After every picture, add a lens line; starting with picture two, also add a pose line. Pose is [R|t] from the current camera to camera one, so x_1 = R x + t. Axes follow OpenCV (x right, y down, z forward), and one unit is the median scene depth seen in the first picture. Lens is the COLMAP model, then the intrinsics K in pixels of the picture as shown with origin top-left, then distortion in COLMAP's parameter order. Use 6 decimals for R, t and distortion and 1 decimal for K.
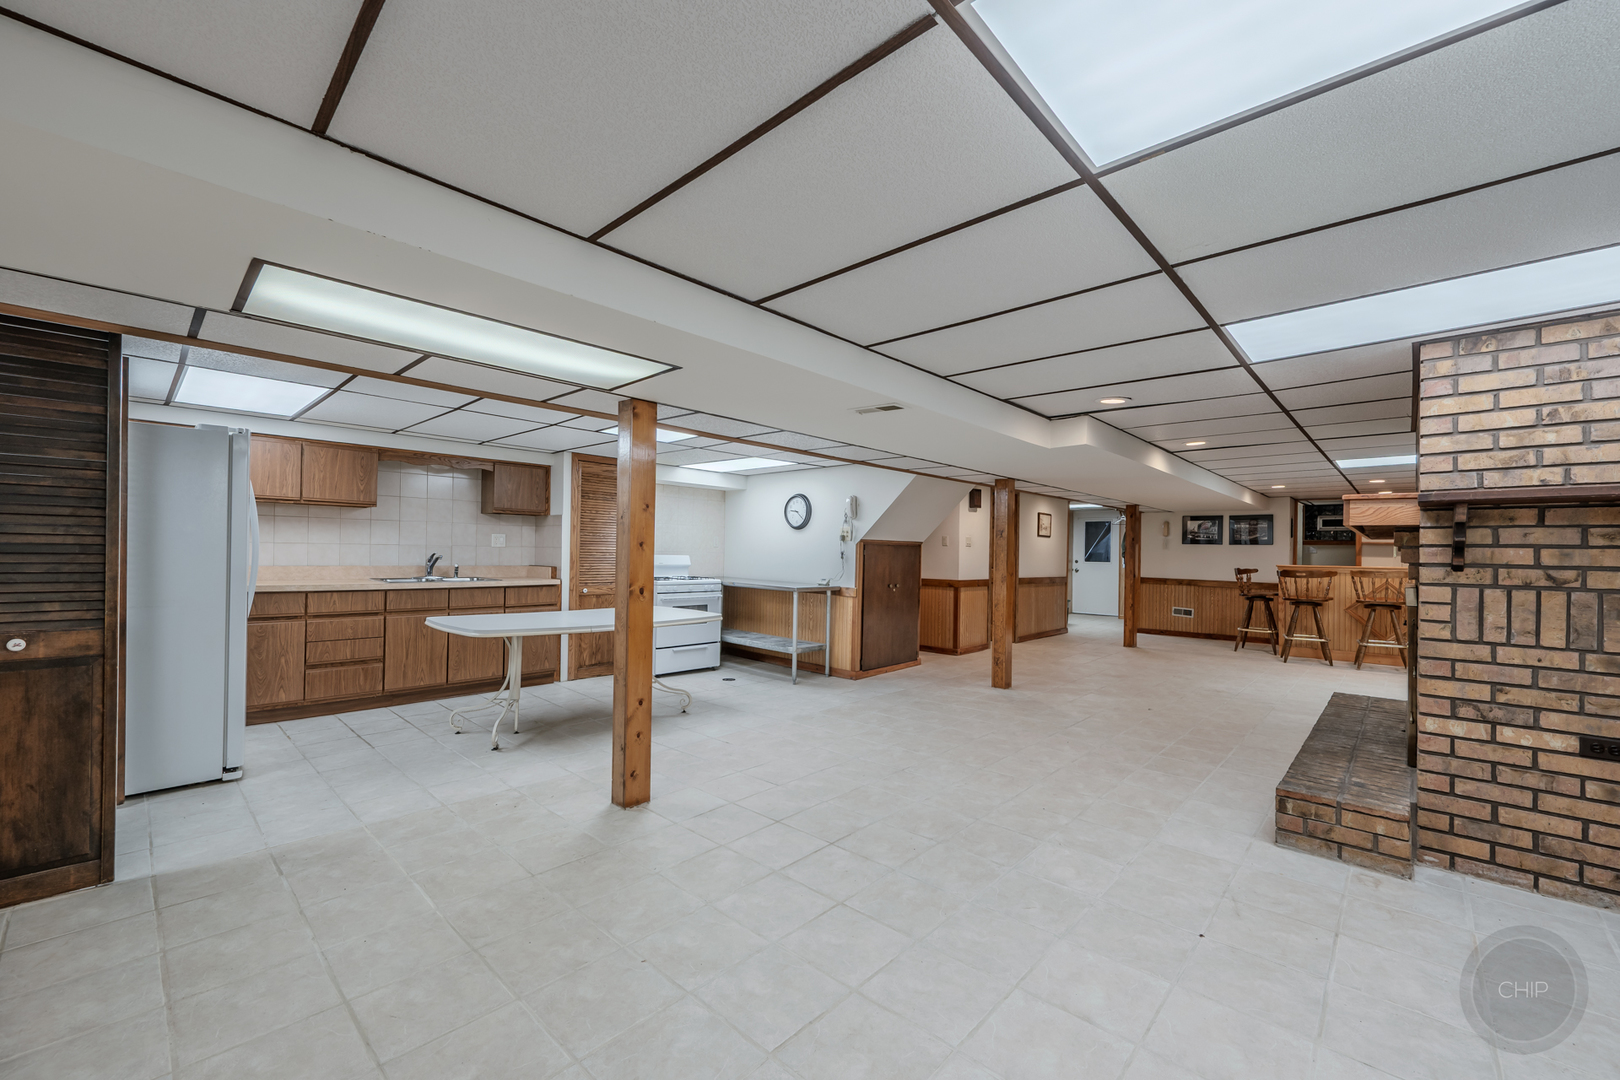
lens RADIAL K [[638.5, 0, 813.3], [0, 638.5, 545.2], [0, 0, 1]] dist [0.000261, 0.000177]
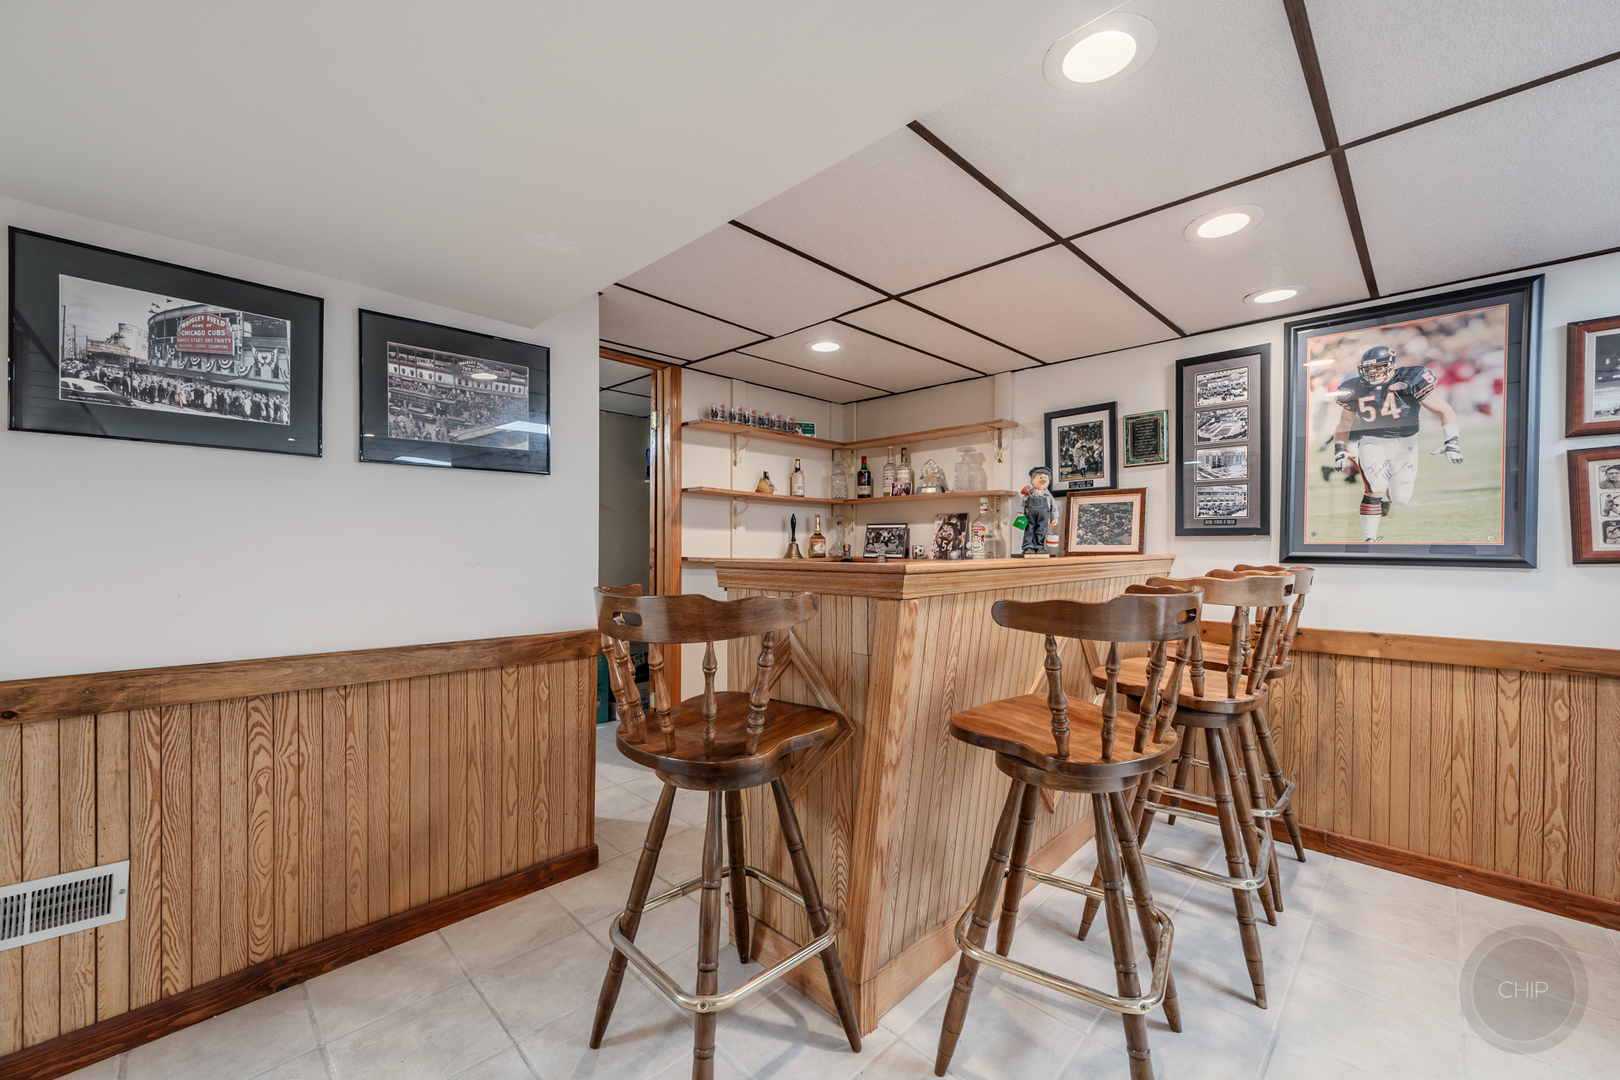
lens RADIAL K [[638.5, 0, 813.3], [0, 638.5, 545.2], [0, 0, 1]] dist [0.000261, 0.000177]
pose [[0.013892, -0.019817, 0.999707, 0.918630], [-0.011826, 0.999730, 0.019982, 0.037832], [-0.999834, -0.012100, 0.013654, 1.715220]]
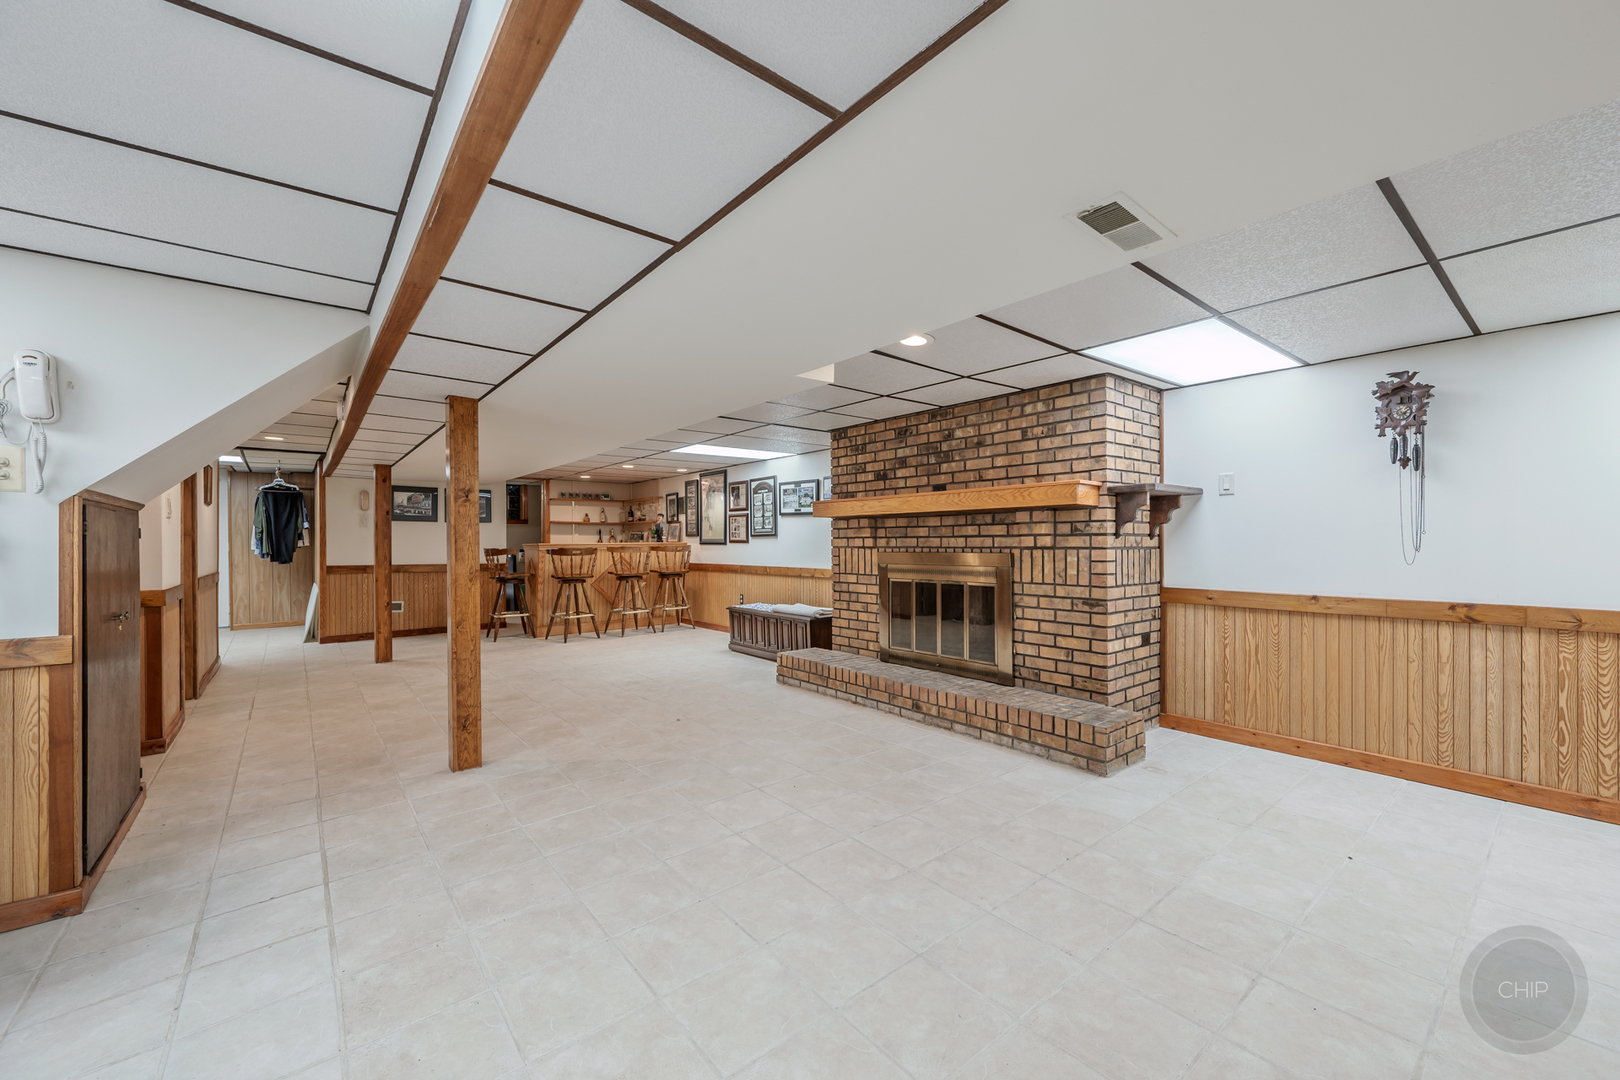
lens RADIAL K [[643.5, 0, 807.6], [0, 643.5, 536.5], [0, 0, 1]] dist [0.000361, 0.000075]
pose [[0.142318, -0.011095, 0.989759, -0.283868], [-0.003809, 0.999924, 0.011756, 0.012643], [-0.989814, -0.005443, 0.142265, 0.775780]]
